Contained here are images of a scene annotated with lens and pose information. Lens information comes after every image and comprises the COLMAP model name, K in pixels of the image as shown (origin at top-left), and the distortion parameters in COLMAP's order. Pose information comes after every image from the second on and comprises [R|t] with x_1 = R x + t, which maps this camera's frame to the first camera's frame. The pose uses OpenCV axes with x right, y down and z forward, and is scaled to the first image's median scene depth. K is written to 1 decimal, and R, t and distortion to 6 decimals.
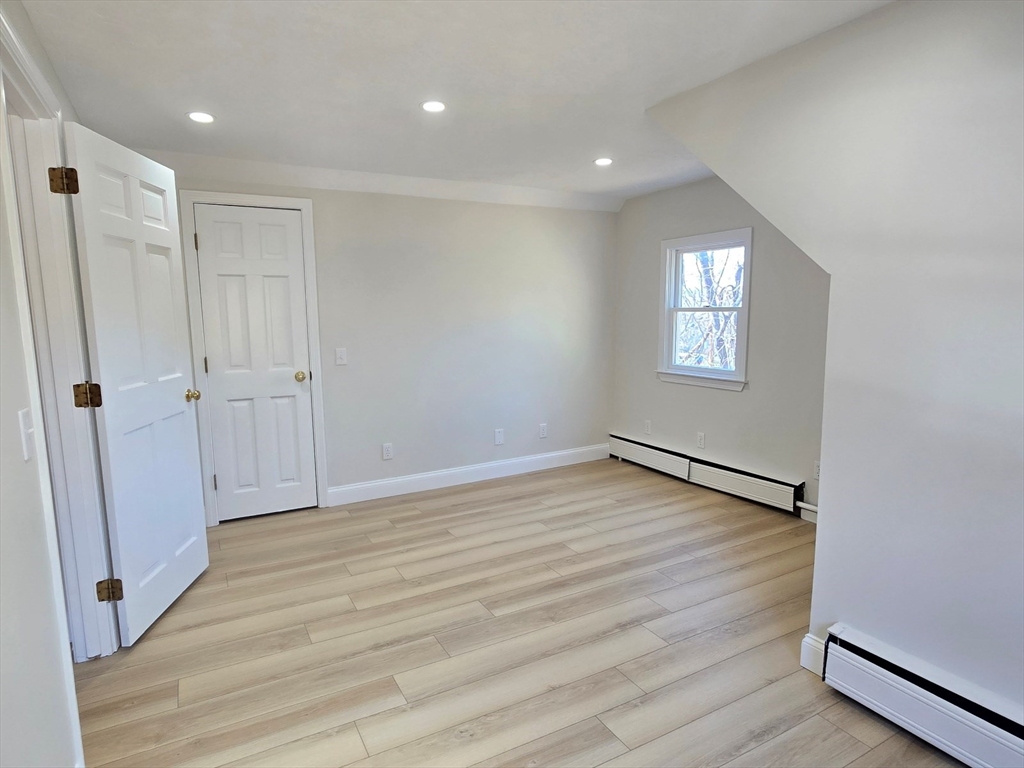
lens RADIAL K [[584.9, 0, 513.9], [0, 584.9, 390.8], [0, 0, 1]] dist [-0.000559, -0.003563]
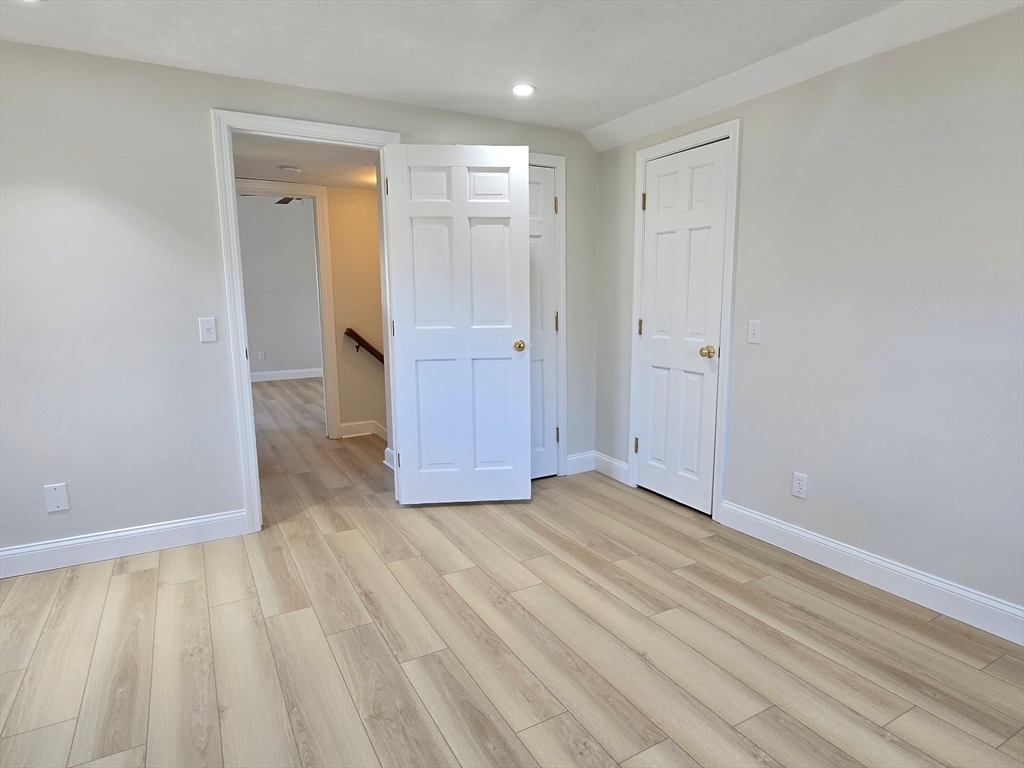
lens RADIAL K [[584.9, 0, 513.9], [0, 584.9, 390.8], [0, 0, 1]] dist [-0.000559, -0.003563]
pose [[0.005385, 0.169973, -0.985434, 0.533697], [-0.129071, 0.977323, 0.167869, -0.087756], [0.991621, 0.126287, 0.027202, 0.873449]]
